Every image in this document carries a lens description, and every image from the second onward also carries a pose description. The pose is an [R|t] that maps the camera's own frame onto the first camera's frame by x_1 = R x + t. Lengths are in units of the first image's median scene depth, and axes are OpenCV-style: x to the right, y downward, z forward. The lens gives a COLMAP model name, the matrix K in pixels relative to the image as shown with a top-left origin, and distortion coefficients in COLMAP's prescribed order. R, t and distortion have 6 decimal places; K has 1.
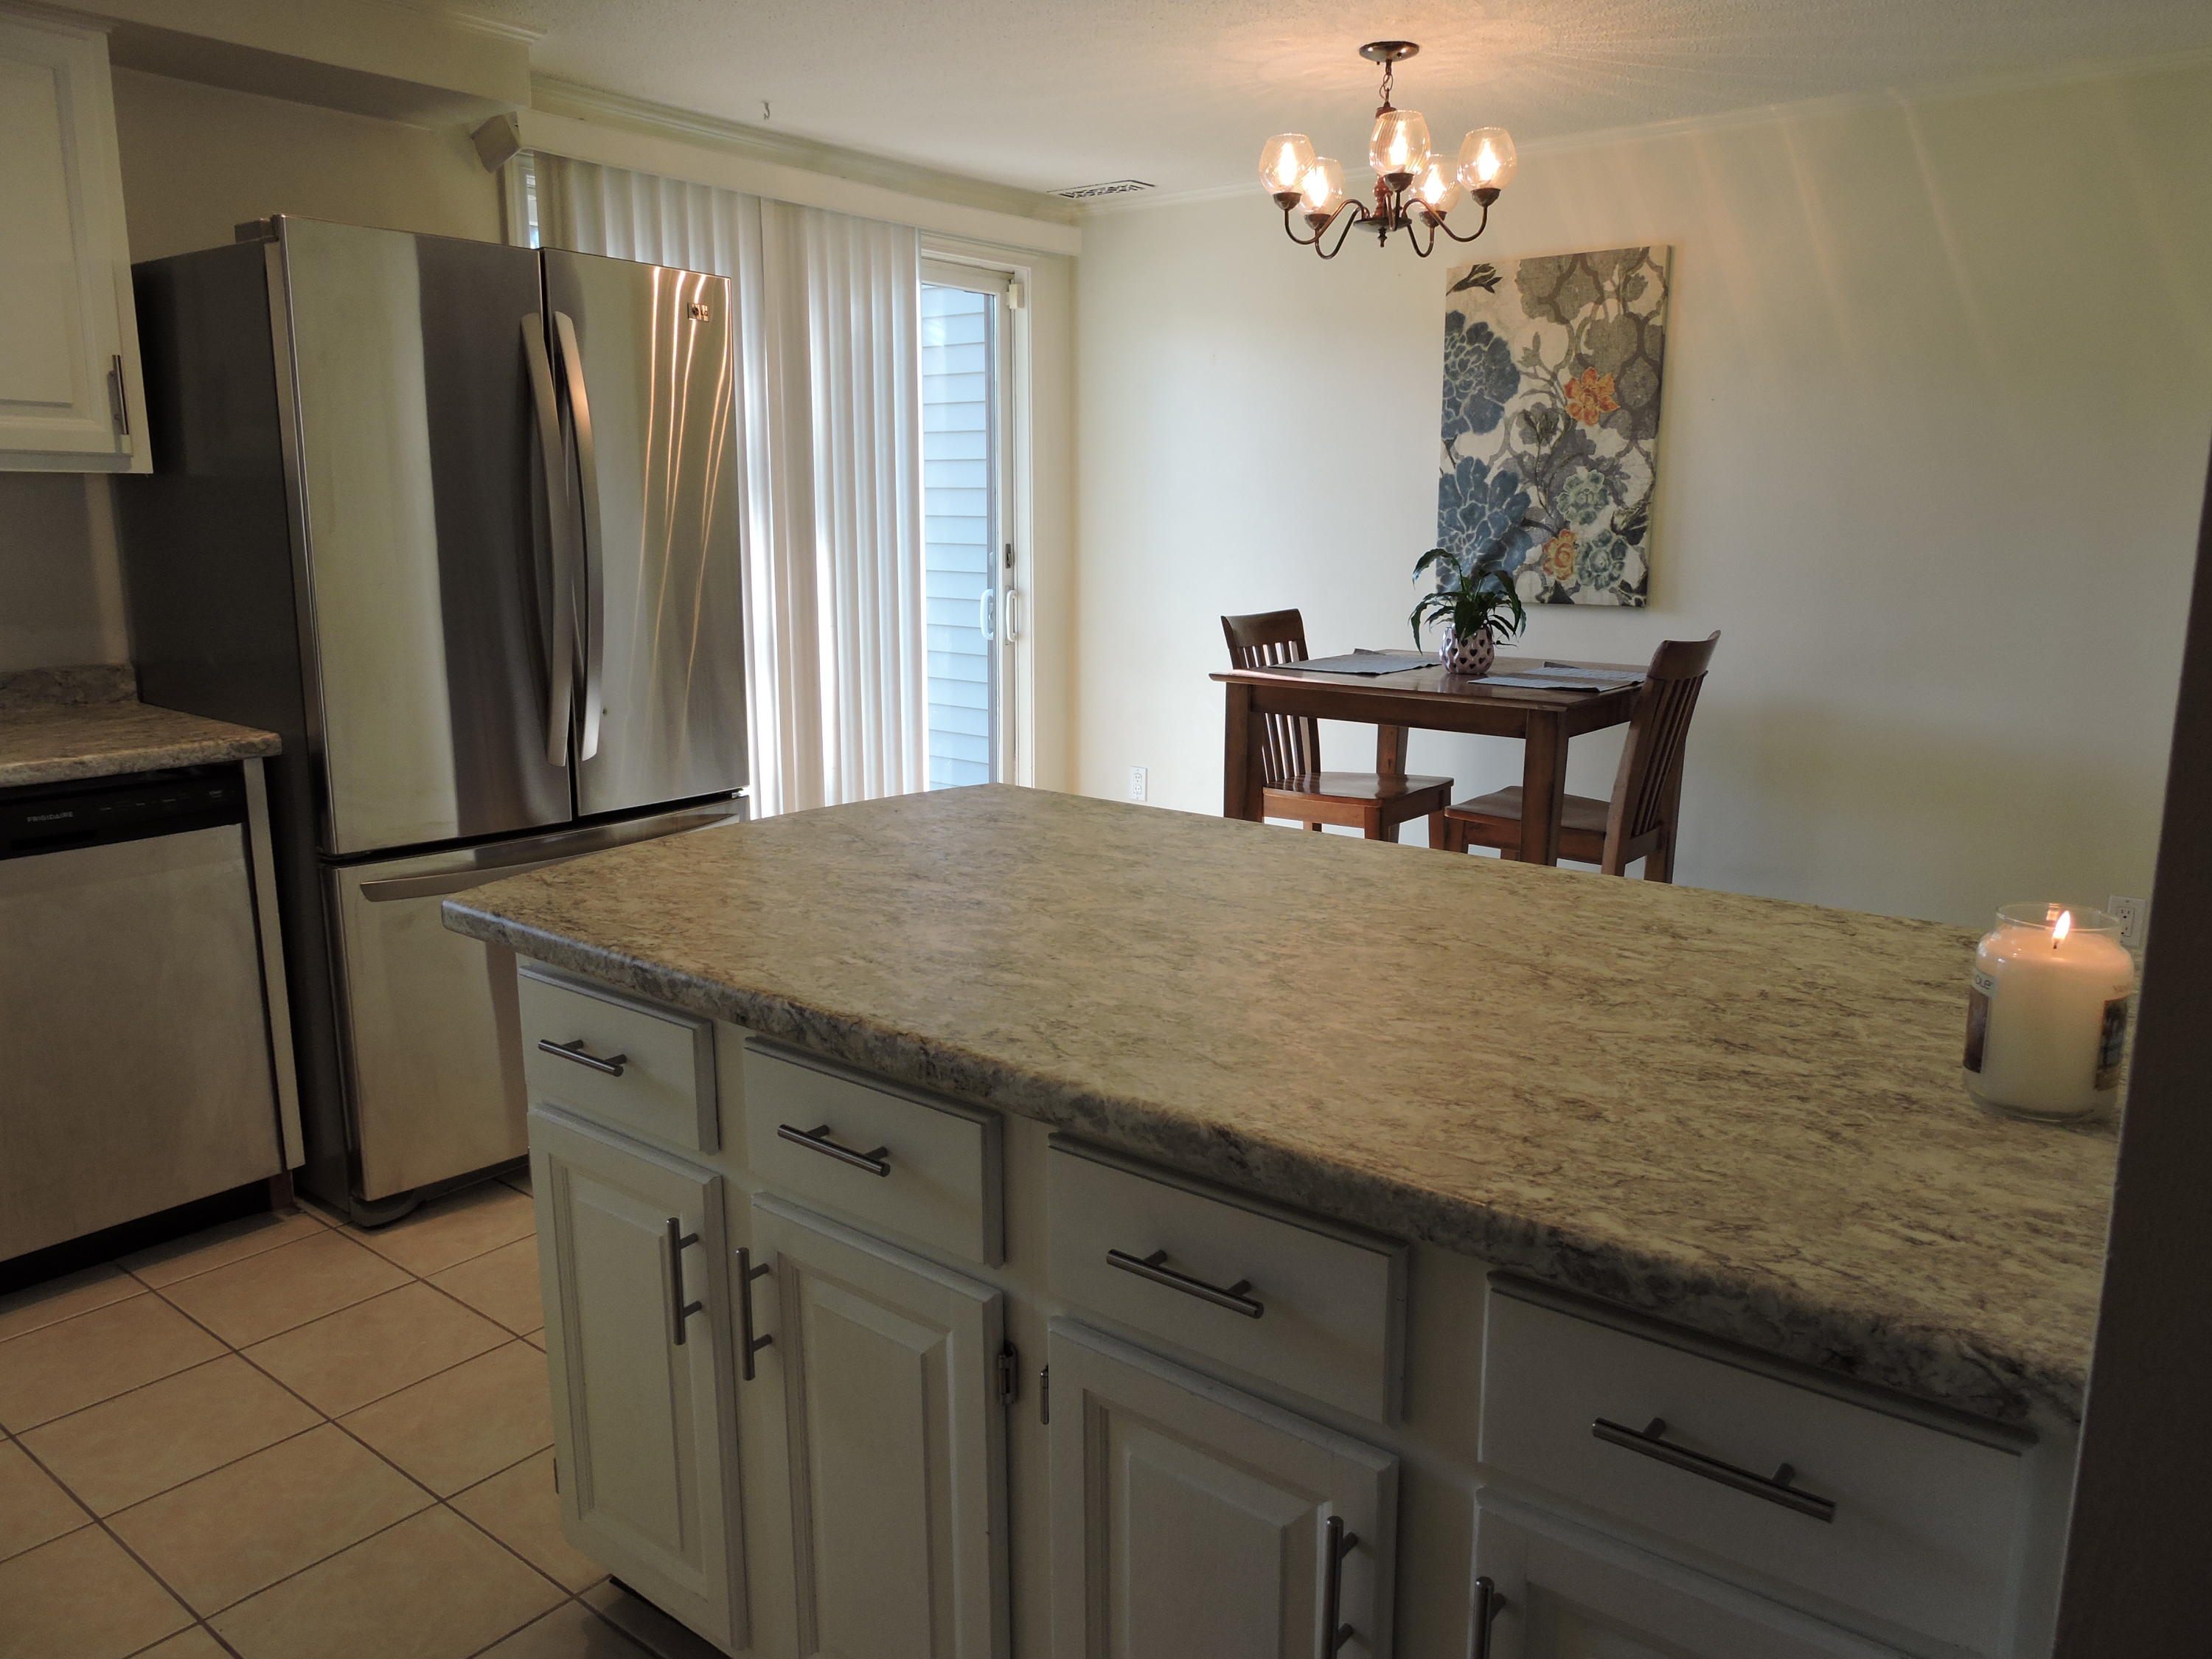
lens RADIAL K [[1579.0, 0, 1112.5], [0, 1579.0, 835.1], [0, 0, 1]] dist [-0.001382, -0.004014]
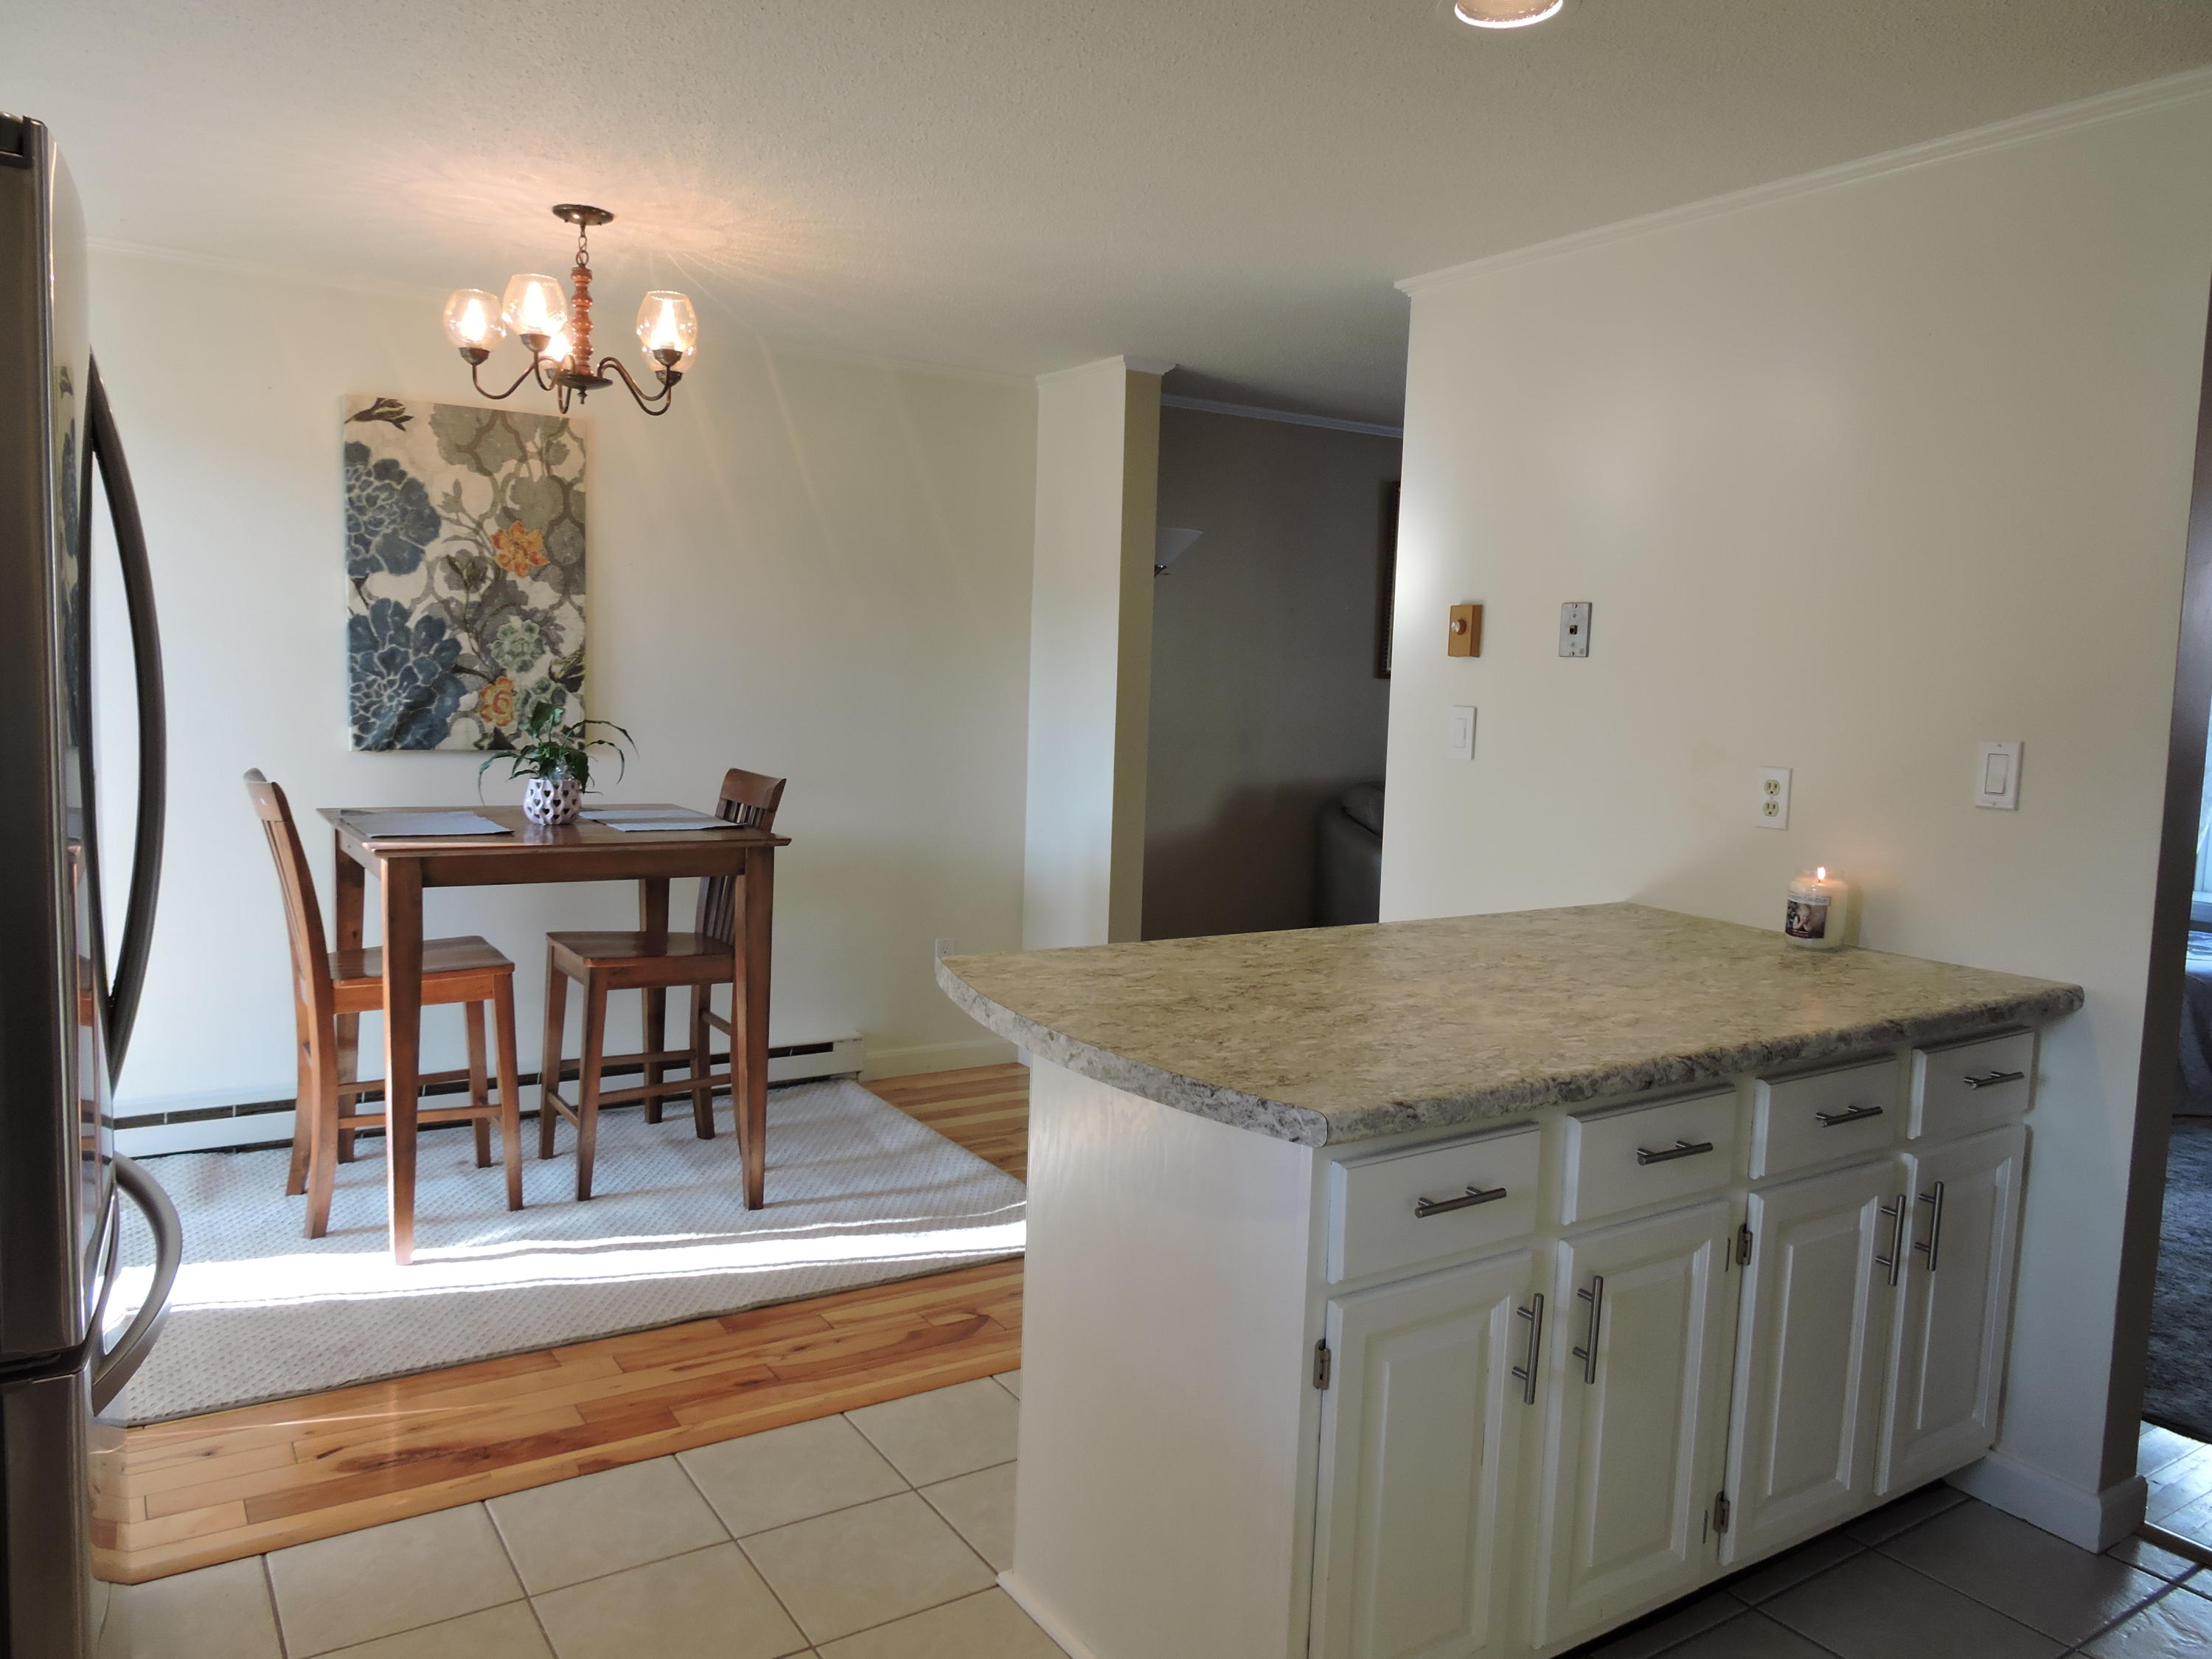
lens RADIAL K [[1579.0, 0, 1115.8], [0, 1579.0, 829.3], [0, 0, 1]] dist [-0.001382, -0.004014]
pose [[0.307365, -0.089196, 0.947402, -0.585471], [0.158695, 0.986460, 0.041388, -0.081546], [-0.938266, 0.137627, 0.317358, 0.345520]]
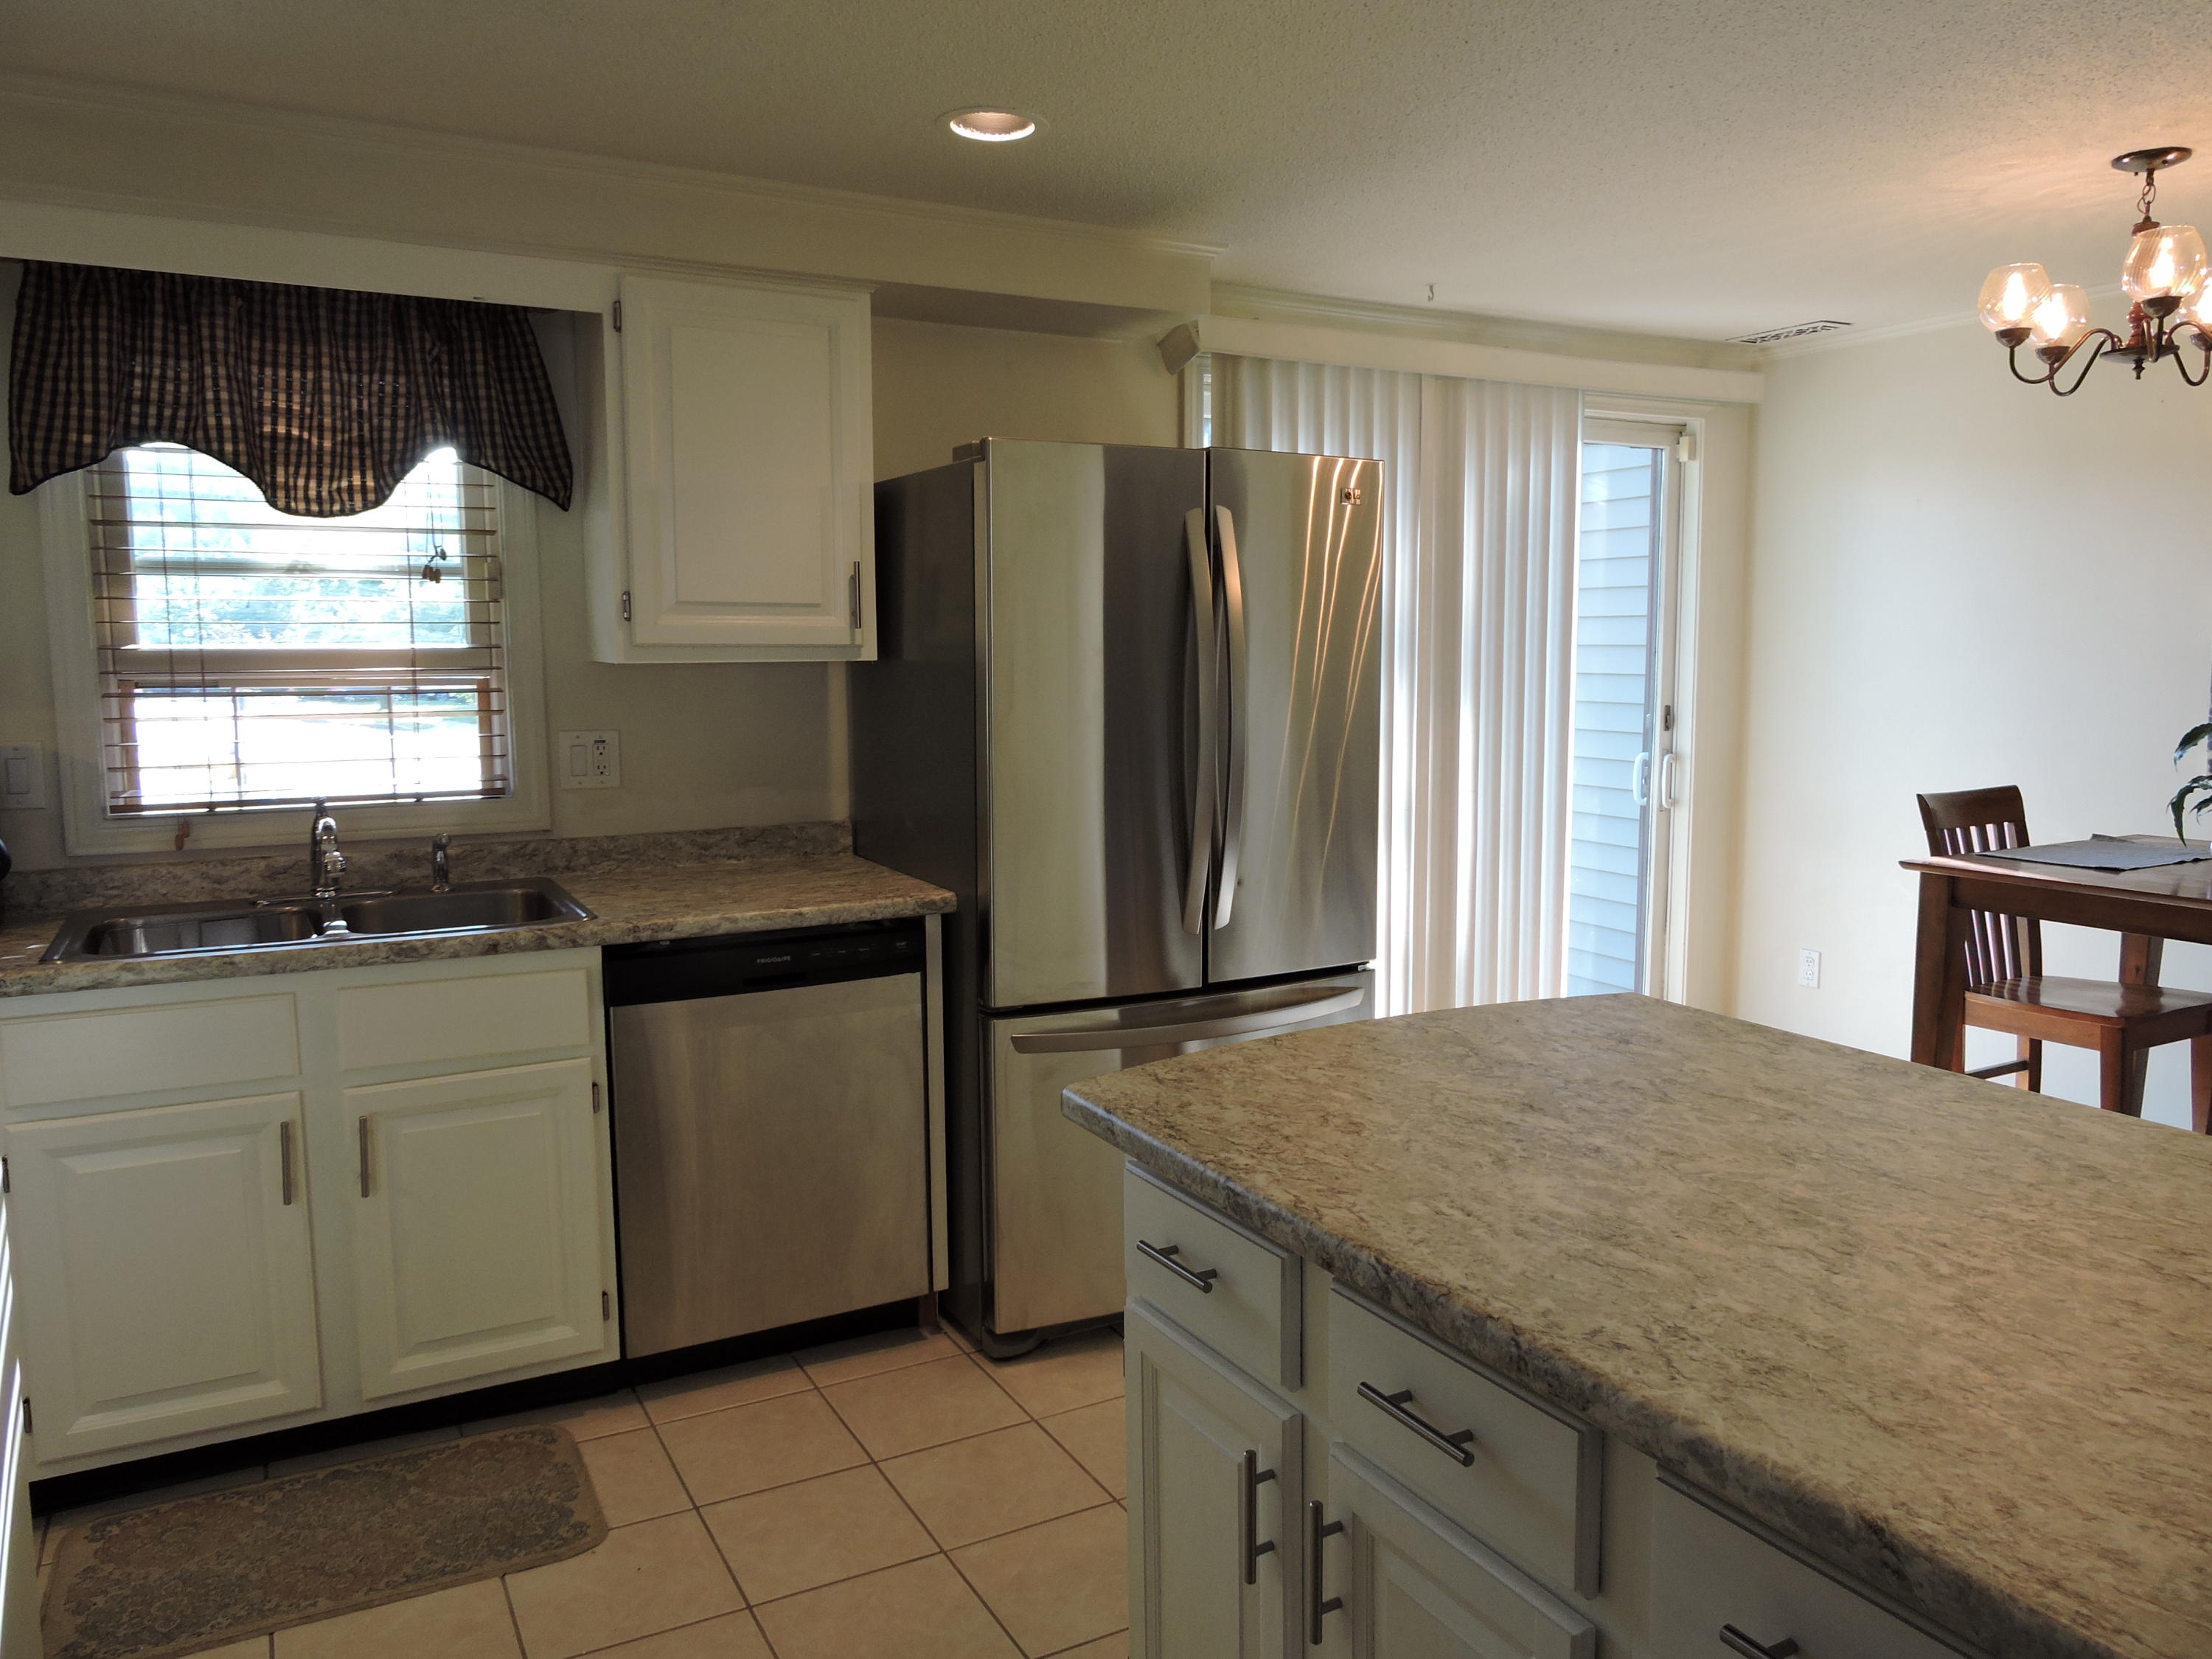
lens RADIAL K [[1579.0, 0, 1106.3], [0, 1579.0, 832.8], [0, 0, 1]] dist [-0.001382, -0.004014]
pose [[0.917026, 0.034183, -0.397360, 0.004749], [-0.068366, 0.995046, -0.072175, -0.023271], [0.392924, 0.093353, 0.914820, 0.017469]]
